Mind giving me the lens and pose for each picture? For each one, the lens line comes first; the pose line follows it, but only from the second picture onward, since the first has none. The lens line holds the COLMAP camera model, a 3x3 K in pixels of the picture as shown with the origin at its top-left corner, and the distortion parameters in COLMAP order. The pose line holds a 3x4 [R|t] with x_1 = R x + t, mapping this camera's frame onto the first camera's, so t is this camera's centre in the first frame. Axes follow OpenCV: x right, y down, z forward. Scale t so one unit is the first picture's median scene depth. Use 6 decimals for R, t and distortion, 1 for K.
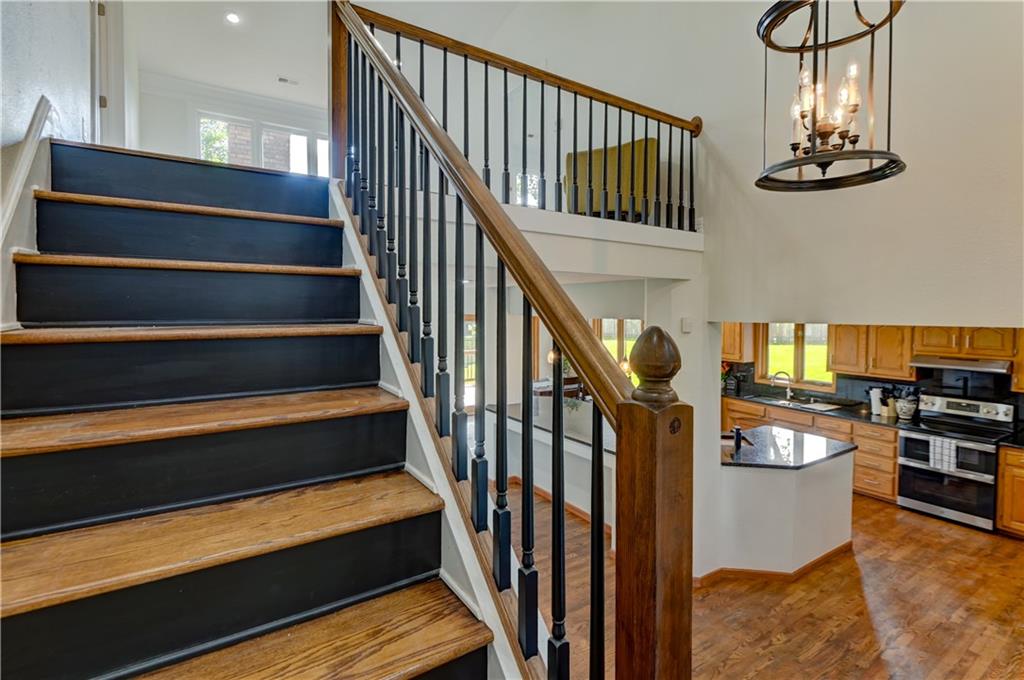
lens RADIAL K [[500.6, 0, 517.6], [0, 500.6, 323.2], [0, 0, 1]] dist [0.011888, -0.003077]
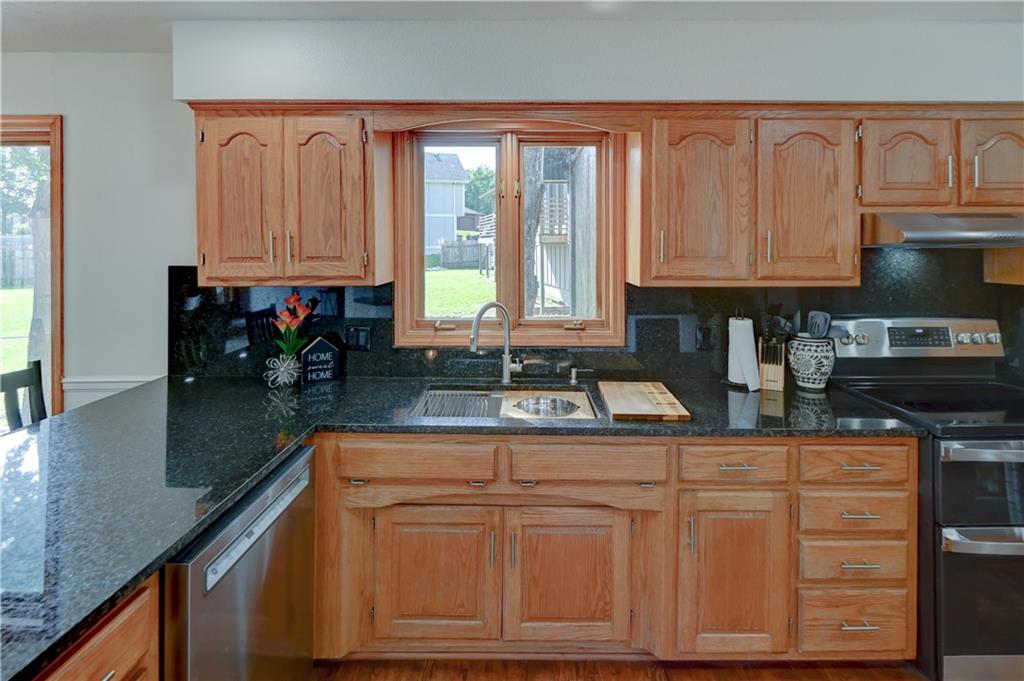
lens RADIAL K [[480.6, 0, 510.0], [0, 480.6, 253.2], [0, 0, 1]] dist [0.003161, -0.003452]
pose [[0.580145, -0.016912, 0.814337, 0.412282], [0.034111, 0.999412, -0.003546, 0.097242], [-0.813798, 0.029835, 0.580381, 1.176062]]
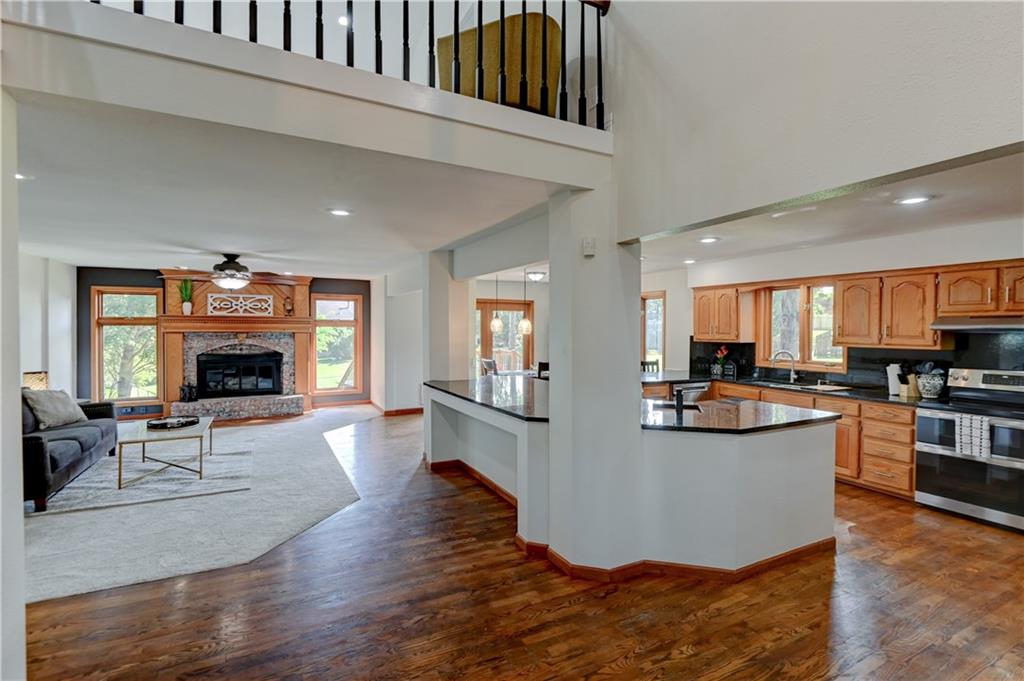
lens RADIAL K [[480.6, 0, 516.4], [0, 480.6, 338.7], [0, 0, 1]] dist [0.003161, -0.003452]
pose [[0.993056, -0.004460, -0.117554, 0.243890], [0.002931, 0.999909, -0.013172, 0.123670], [0.117602, 0.012736, 0.992979, 0.186863]]
